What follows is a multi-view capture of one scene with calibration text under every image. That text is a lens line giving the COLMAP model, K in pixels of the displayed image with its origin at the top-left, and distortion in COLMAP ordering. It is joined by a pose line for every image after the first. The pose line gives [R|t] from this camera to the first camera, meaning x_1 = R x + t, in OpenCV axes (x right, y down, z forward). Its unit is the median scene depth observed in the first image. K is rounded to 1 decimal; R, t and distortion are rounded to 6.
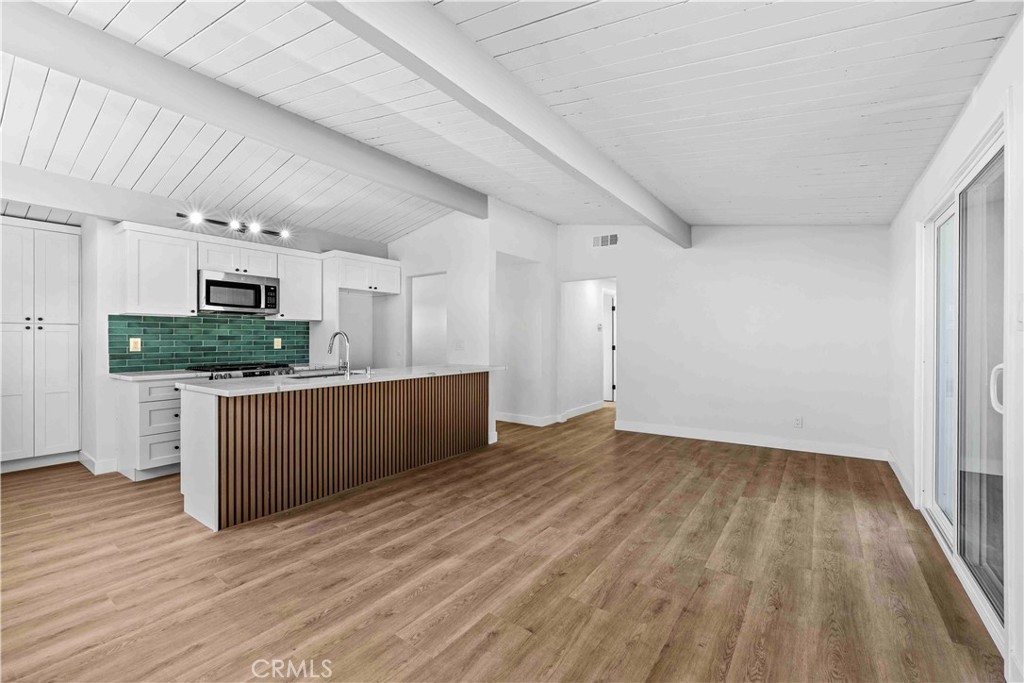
lens RADIAL K [[416.7, 0, 509.2], [0, 416.7, 337.2], [0, 0, 1]] dist [0.001285, -0.001450]
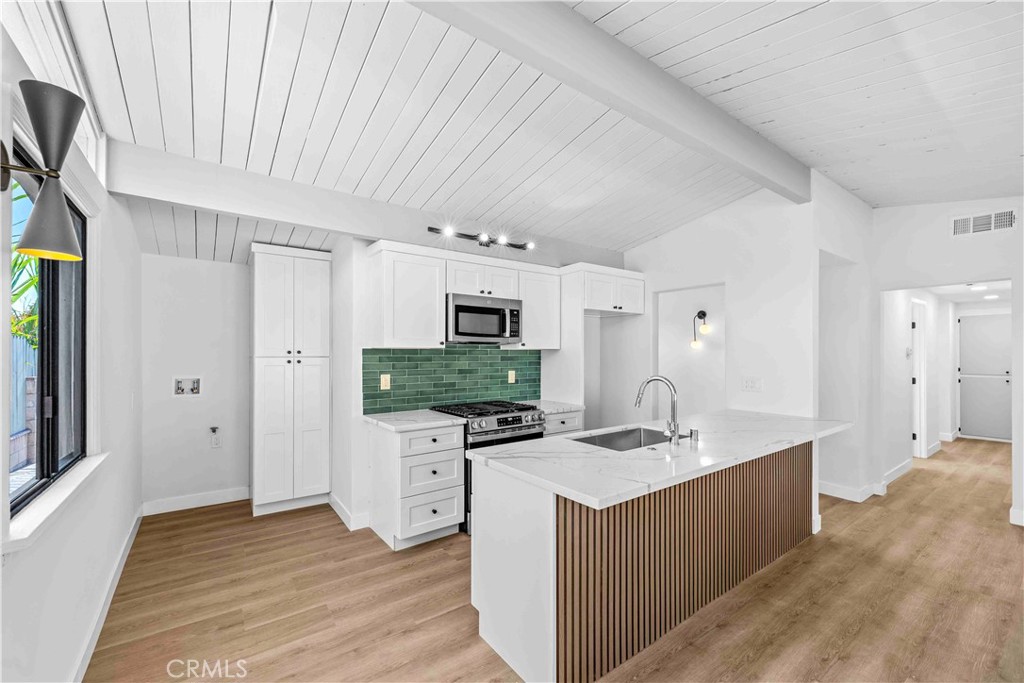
lens RADIAL K [[416.7, 0, 513.2], [0, 416.7, 350.4], [0, 0, 1]] dist [0.001285, -0.001450]
pose [[0.952092, 0.003932, -0.305786, -0.361257], [-0.003965, 0.999992, 0.000511, -0.047799], [0.305786, 0.000726, 0.952100, 0.240784]]
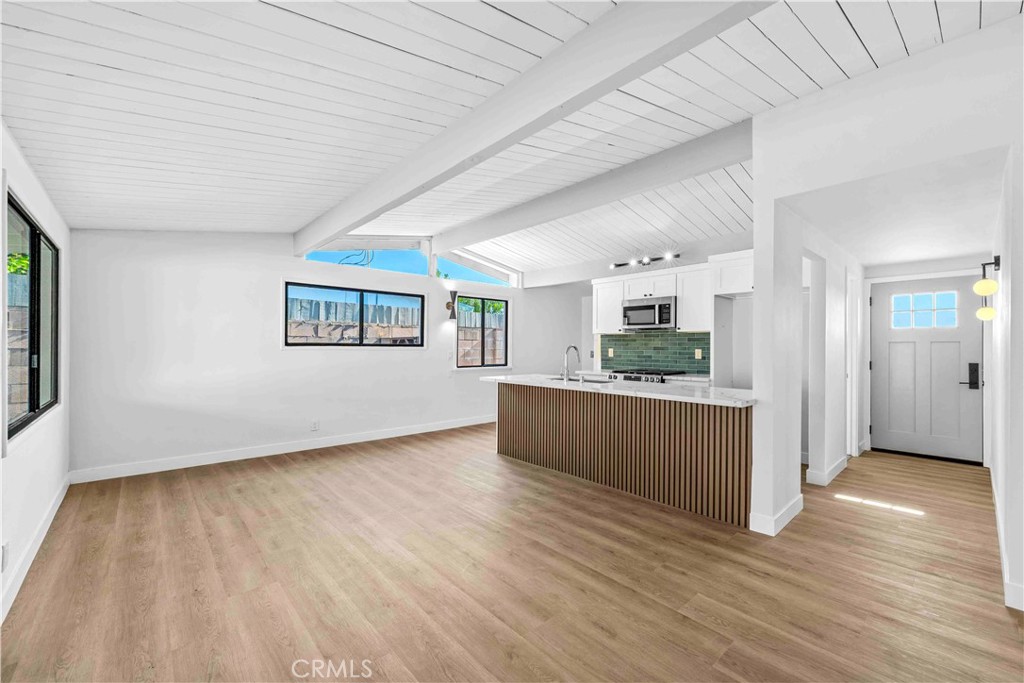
lens RADIAL K [[416.7, 0, 521.6], [0, 416.7, 341.4], [0, 0, 1]] dist [0.001285, -0.001450]
pose [[-0.187076, -0.007321, -0.982318, 0.710303], [0.003027, 0.999963, -0.008029, -0.012780], [0.982341, -0.004475, -0.187047, 0.926914]]
